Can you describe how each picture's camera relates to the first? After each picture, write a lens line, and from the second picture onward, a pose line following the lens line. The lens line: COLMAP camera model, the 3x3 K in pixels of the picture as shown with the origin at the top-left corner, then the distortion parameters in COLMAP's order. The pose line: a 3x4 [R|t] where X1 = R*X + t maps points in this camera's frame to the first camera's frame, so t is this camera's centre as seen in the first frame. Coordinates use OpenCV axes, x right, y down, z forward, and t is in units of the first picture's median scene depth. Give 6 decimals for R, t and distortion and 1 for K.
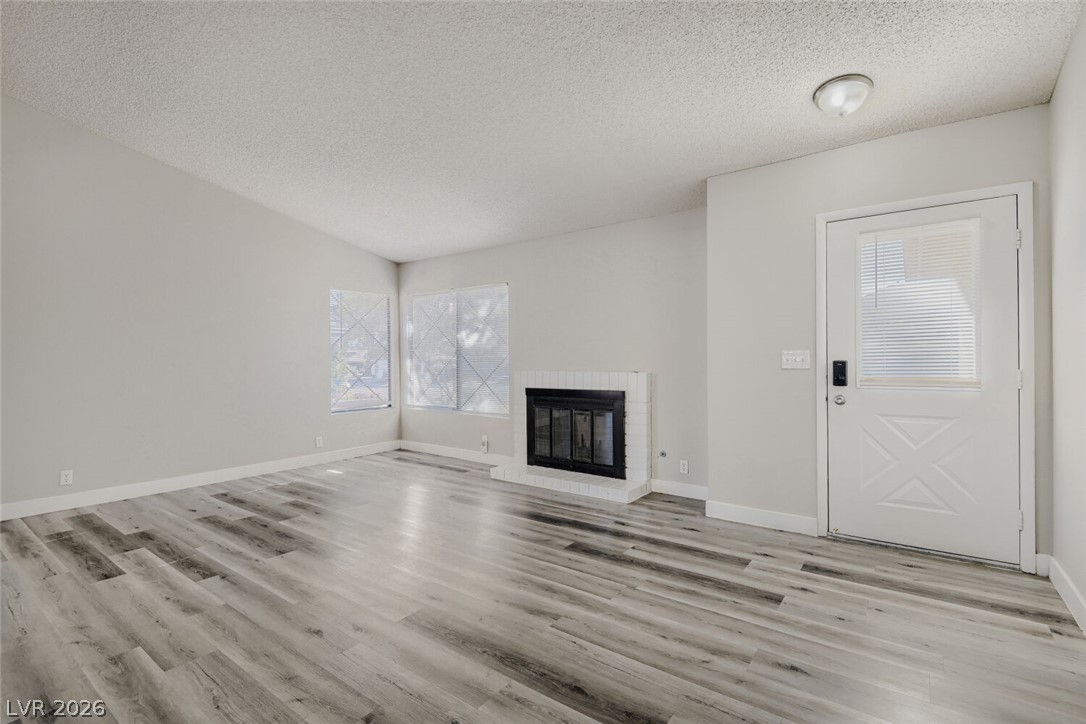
lens RADIAL K [[497.1, 0, 535.5], [0, 497.1, 354.7], [0, 0, 1]] dist [0.019862, -0.011208]
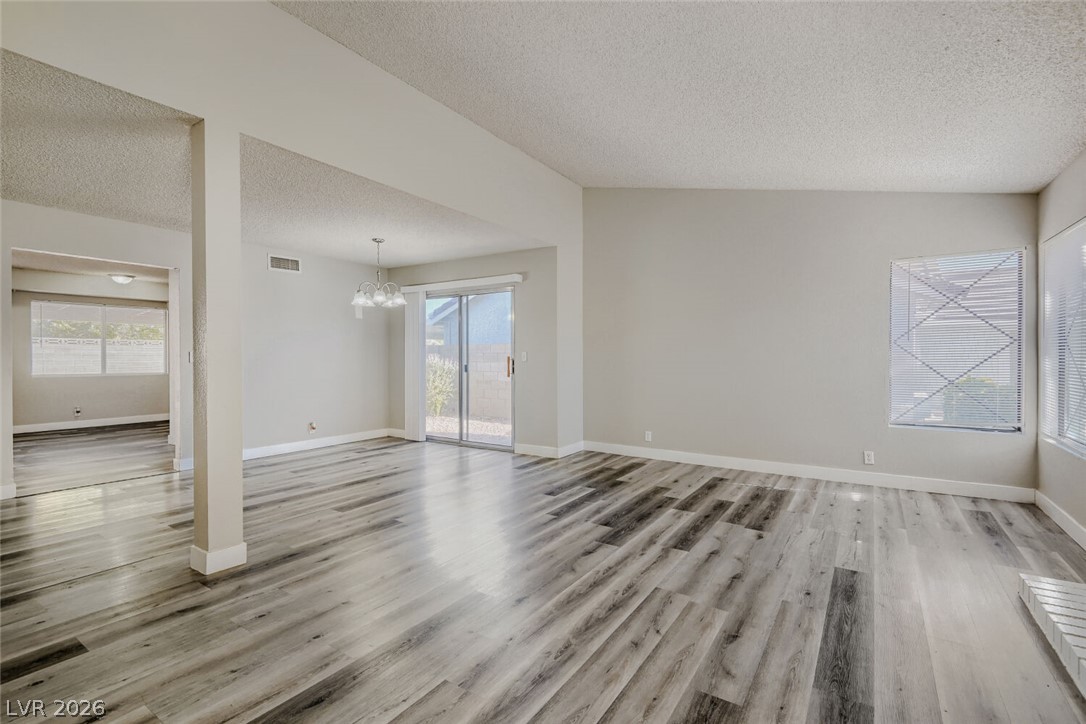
lens RADIAL K [[497.1, 0, 542.0], [0, 497.1, 354.9], [0, 0, 1]] dist [0.019862, -0.011208]
pose [[0.057401, 0.004329, -0.998342, 0.442438], [0.010150, 0.999936, 0.004920, 0.002165], [0.998300, -0.010416, 0.057353, 0.574569]]
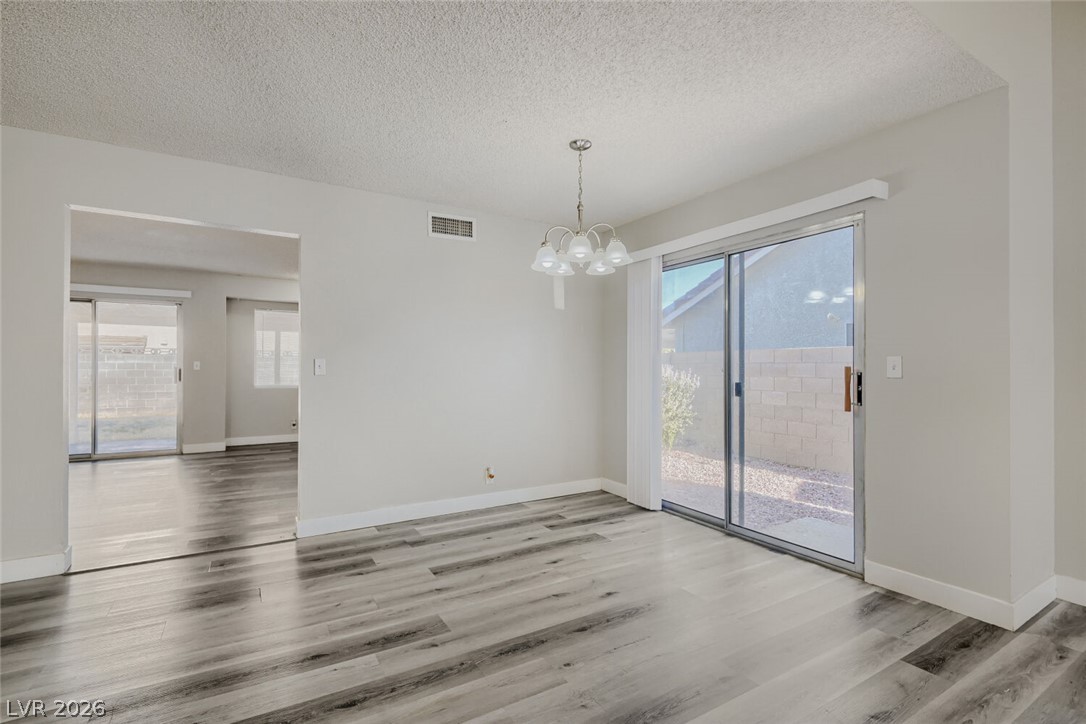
lens RADIAL K [[497.1, 0, 546.3], [0, 497.1, 380.8], [0, 0, 1]] dist [0.019862, -0.011208]
pose [[-0.362554, 0.030667, -0.931458, -0.220760], [0.010386, 0.999529, 0.028866, 0.007332], [0.931905, 0.000791, -0.362702, 0.429984]]
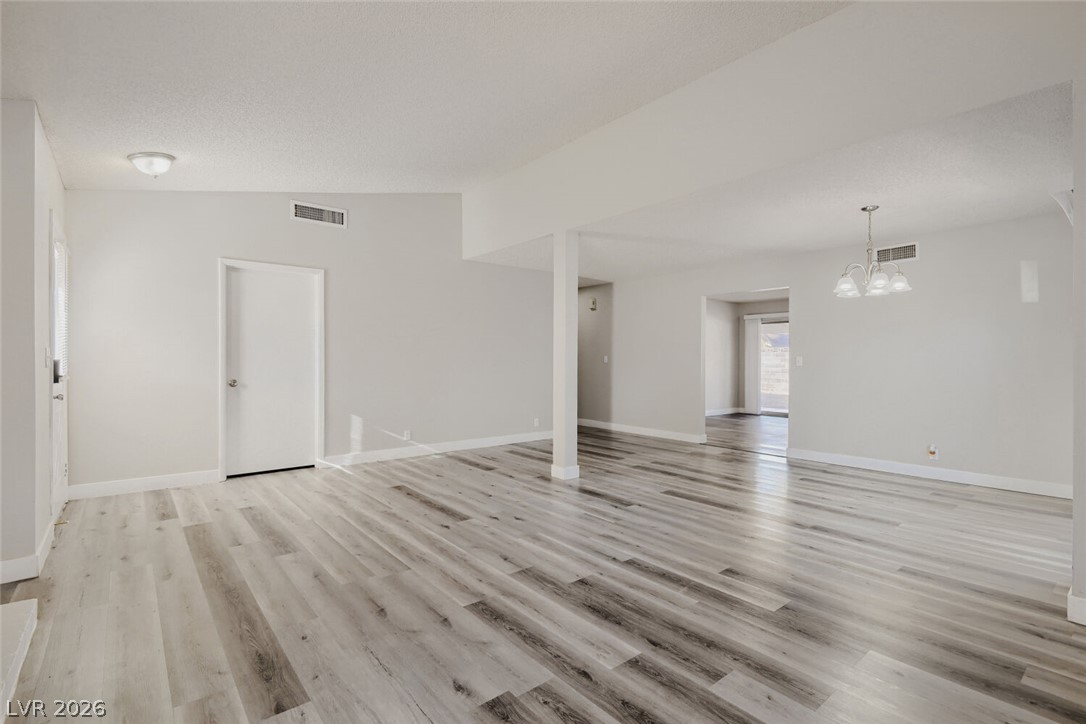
lens RADIAL K [[497.1, 0, 537.4], [0, 497.1, 365.8], [0, 0, 1]] dist [0.019862, -0.011208]
pose [[-0.971525, -0.001365, 0.236935, -0.458264], [-0.001053, 0.999998, 0.001440, 0.016525], [-0.236936, 0.001150, -0.971524, 1.337212]]
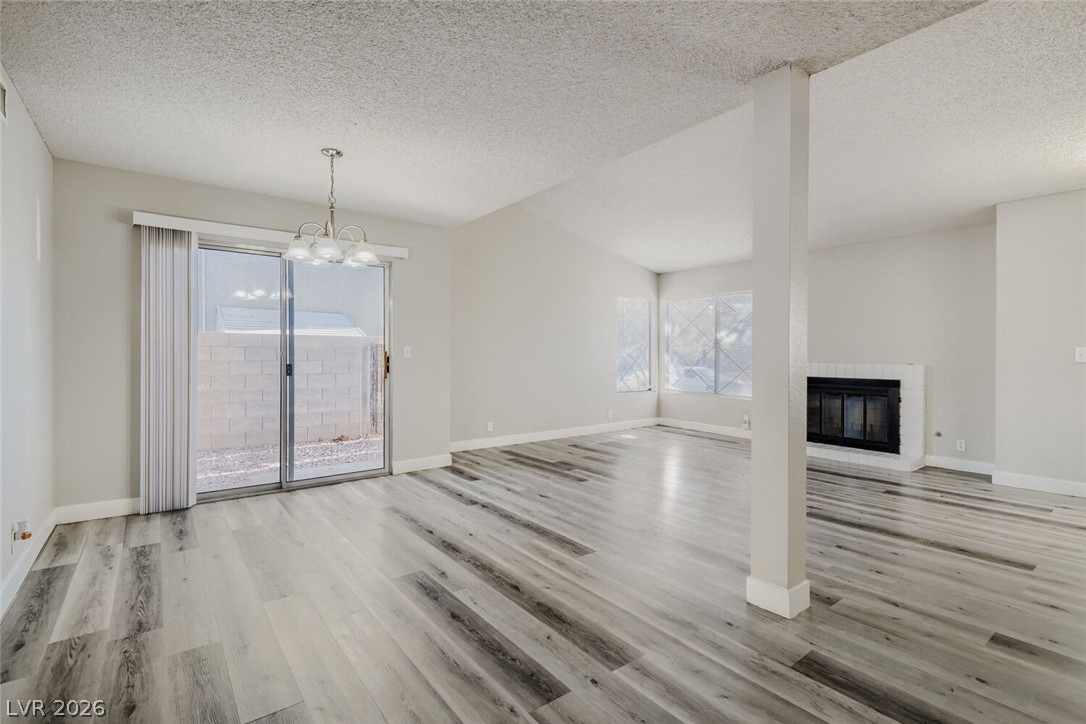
lens RADIAL K [[497.1, 0, 539.3], [0, 497.1, 361.8], [0, 0, 1]] dist [0.019862, -0.011208]
pose [[0.964036, 0.014062, -0.265400, -0.355511], [-0.006768, 0.999574, 0.028378, -0.000254], [0.265686, -0.025561, 0.963721, -0.410484]]
